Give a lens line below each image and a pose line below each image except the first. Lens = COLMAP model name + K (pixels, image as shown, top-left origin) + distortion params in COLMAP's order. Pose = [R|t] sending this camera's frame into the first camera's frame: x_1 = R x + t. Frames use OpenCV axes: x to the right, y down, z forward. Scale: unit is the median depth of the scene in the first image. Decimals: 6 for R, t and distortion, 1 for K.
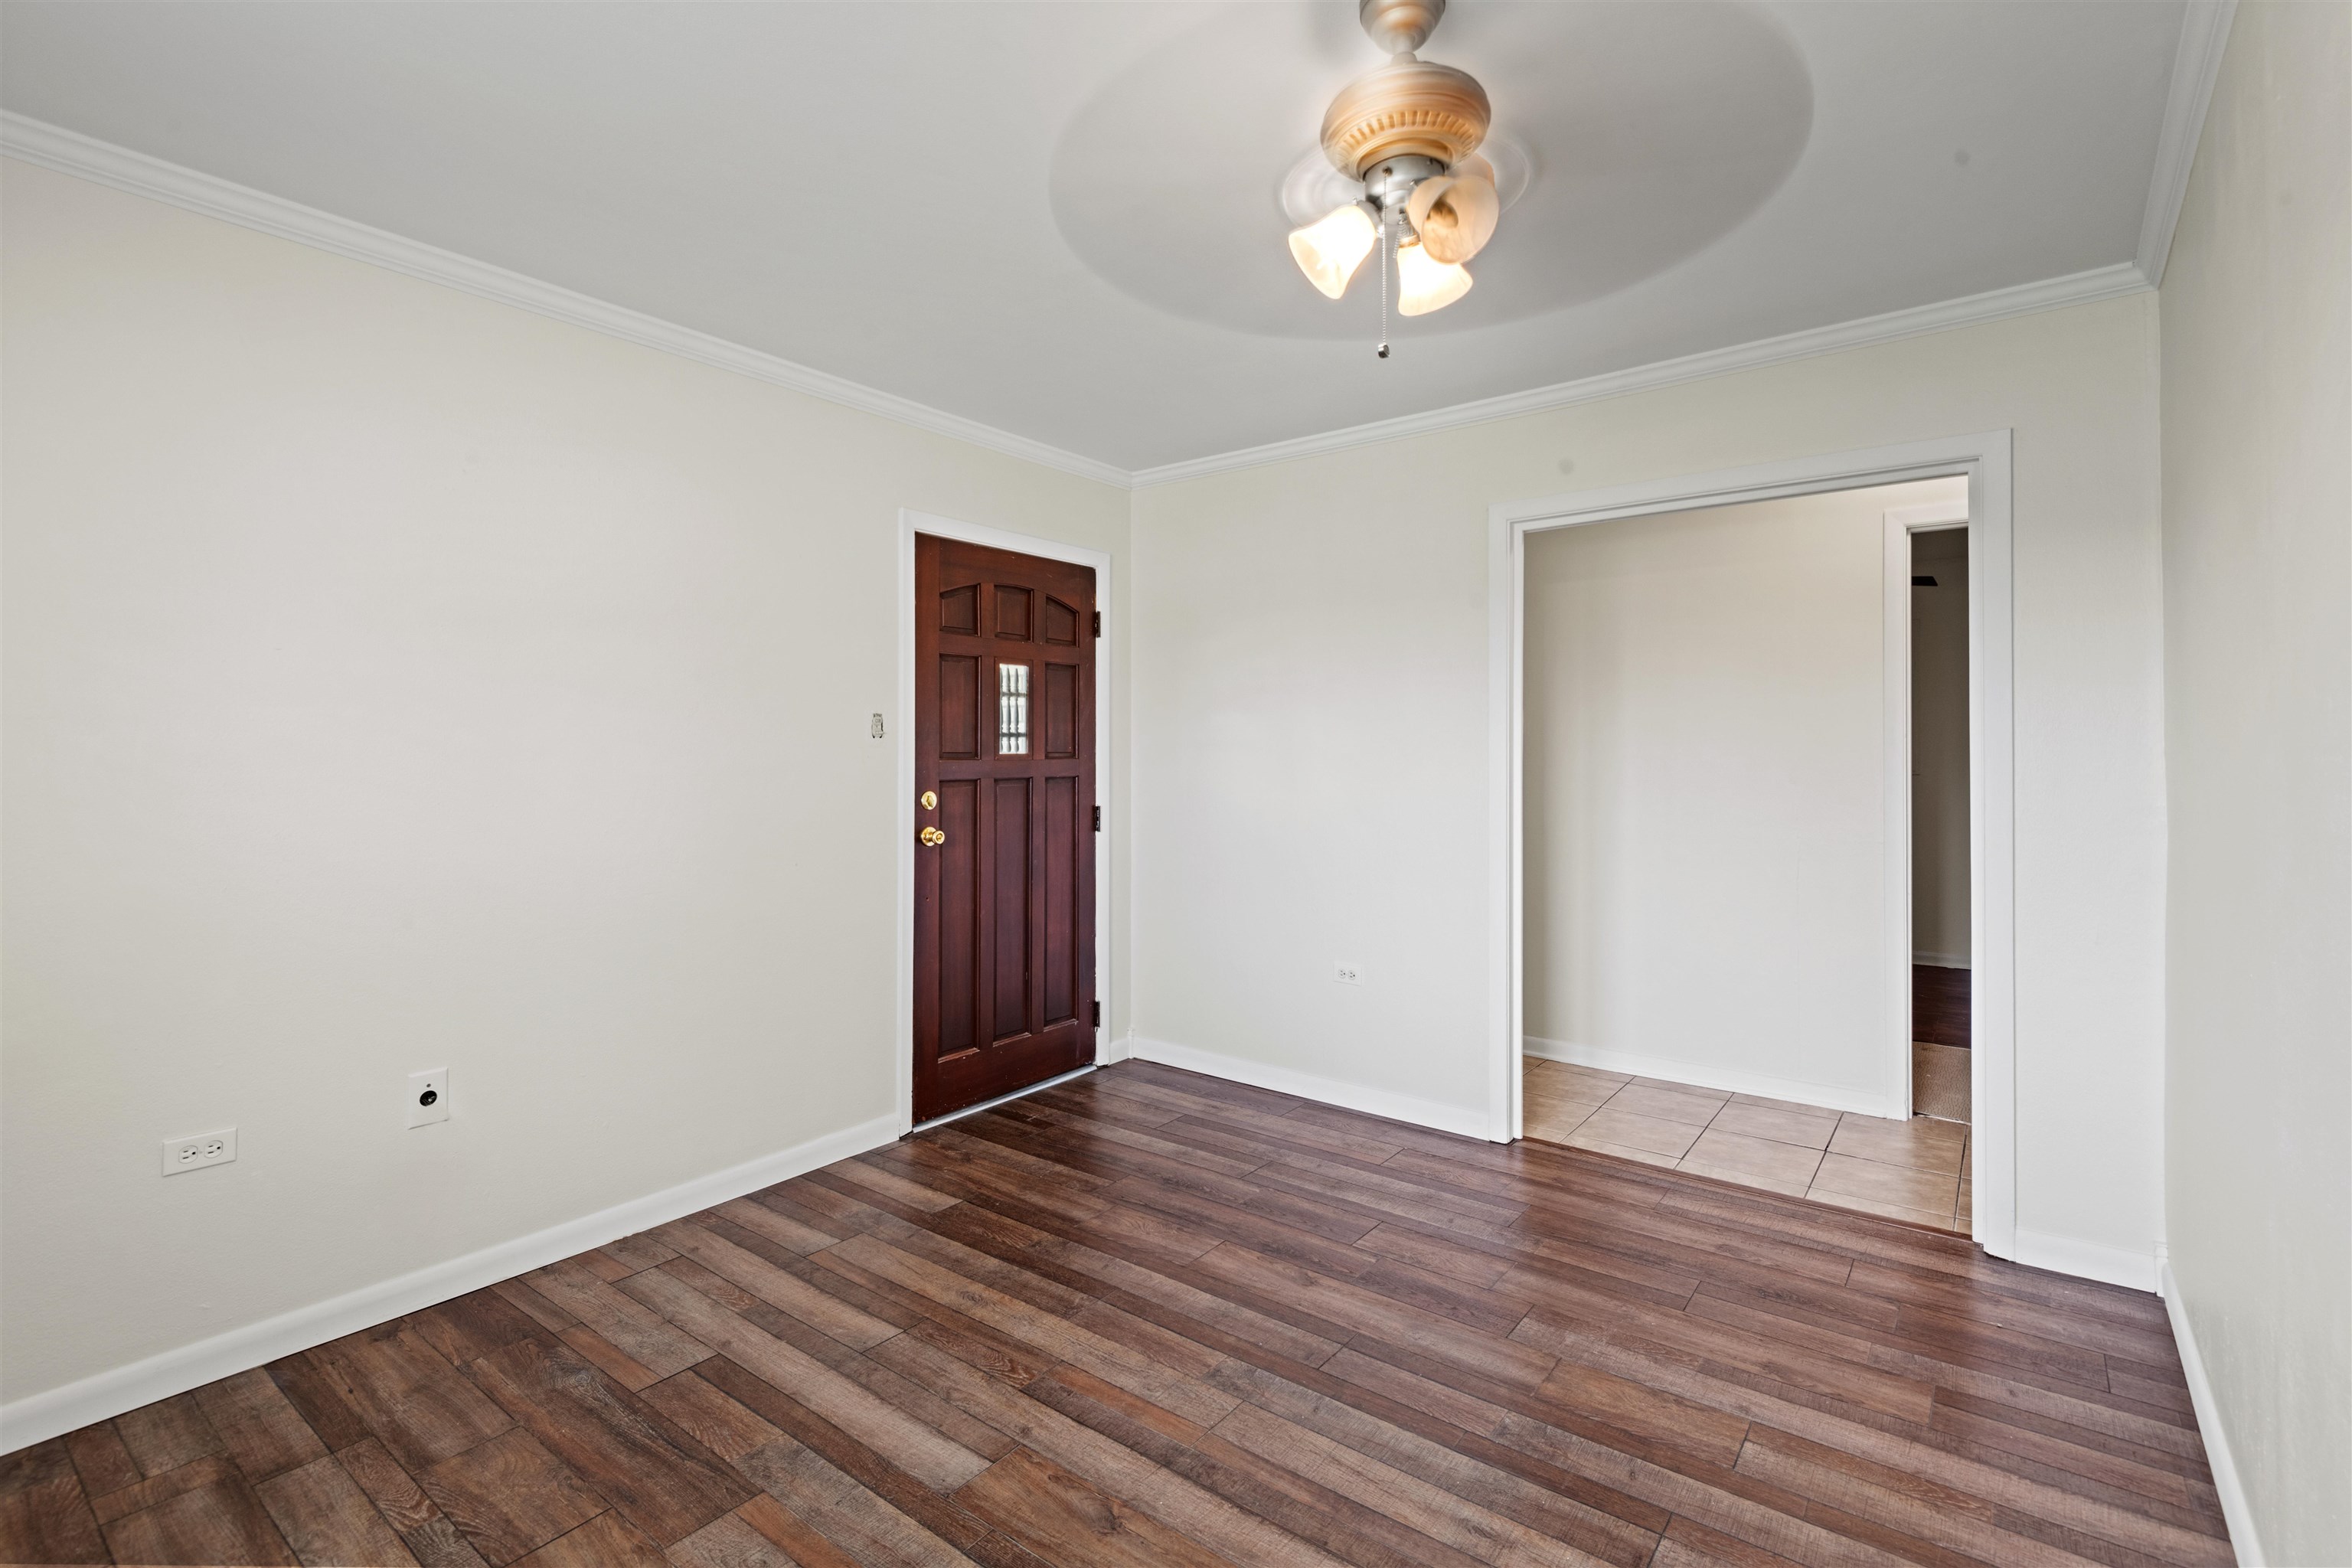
lens RADIAL K [[1078.9, 0, 1166.9], [0, 1078.9, 745.6], [0, 0, 1]] dist [0.008951, -0.002498]
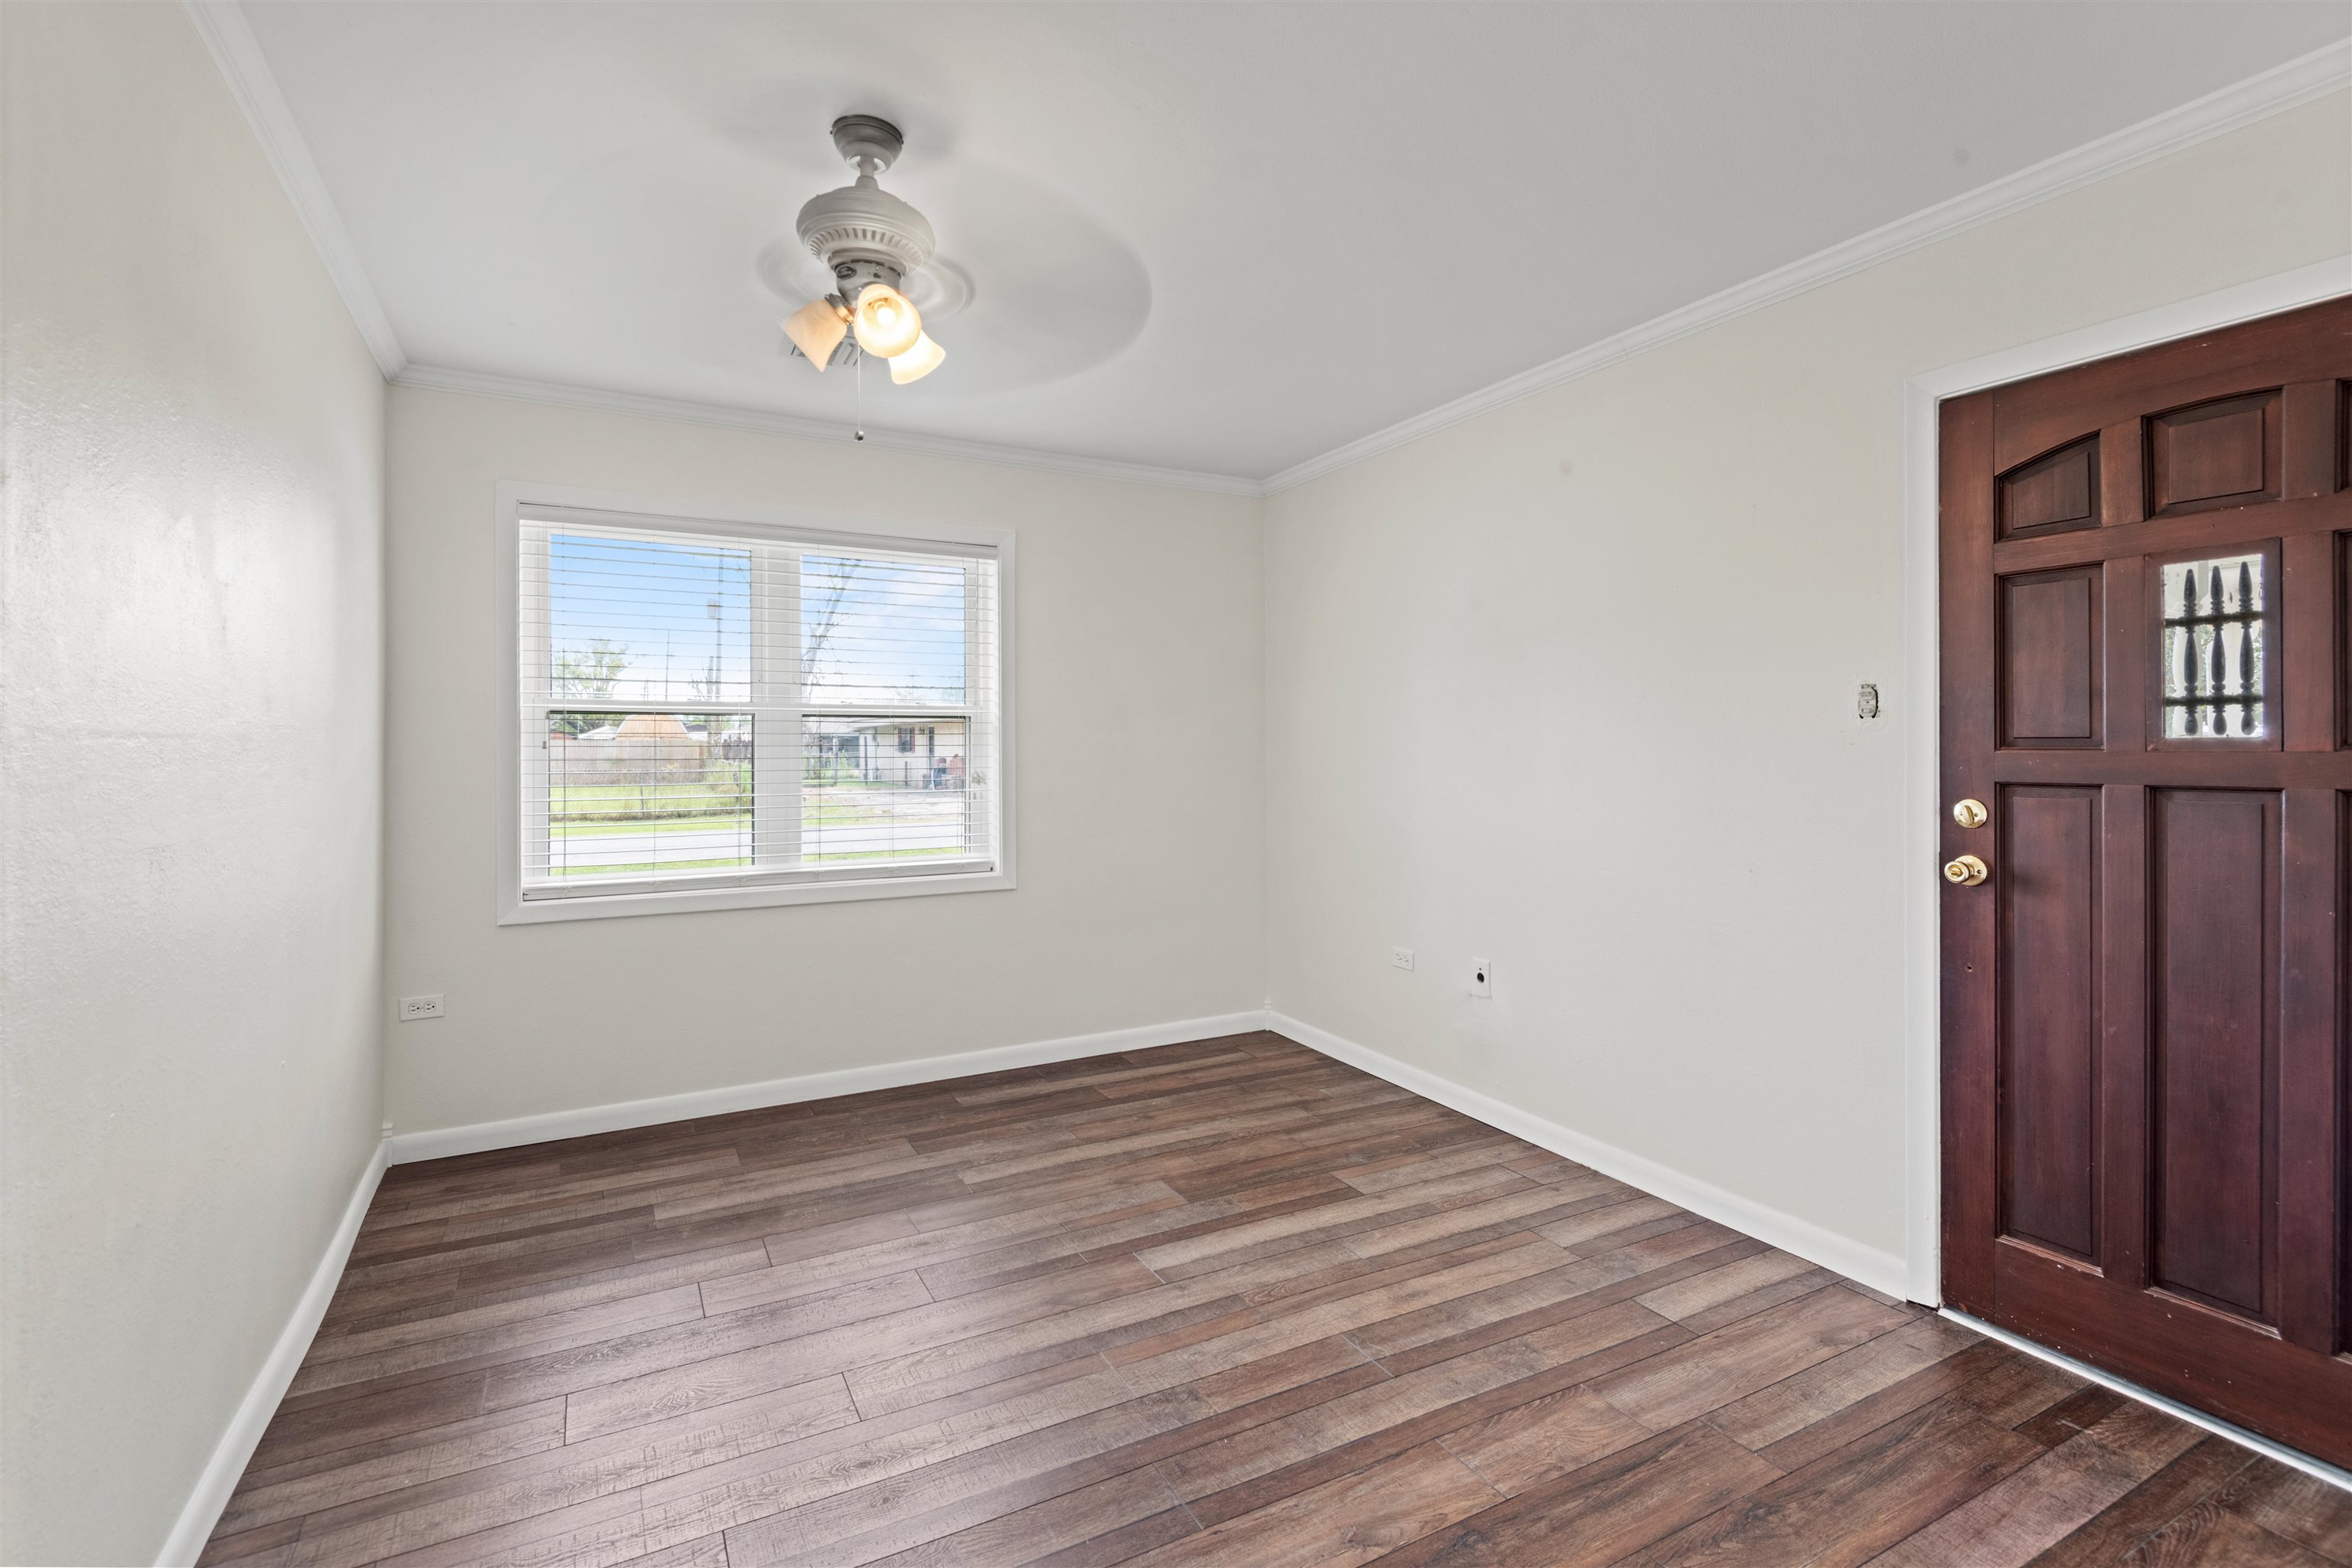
lens RADIAL K [[1078.9, 0, 1173.1], [0, 1078.9, 762.9], [0, 0, 1]] dist [0.008951, -0.002498]
pose [[-0.407172, 0.016825, -0.913197, 0.732292], [0.005555, 0.999857, 0.015945, 0.011179], [0.913335, 0.001419, -0.407207, 1.107232]]
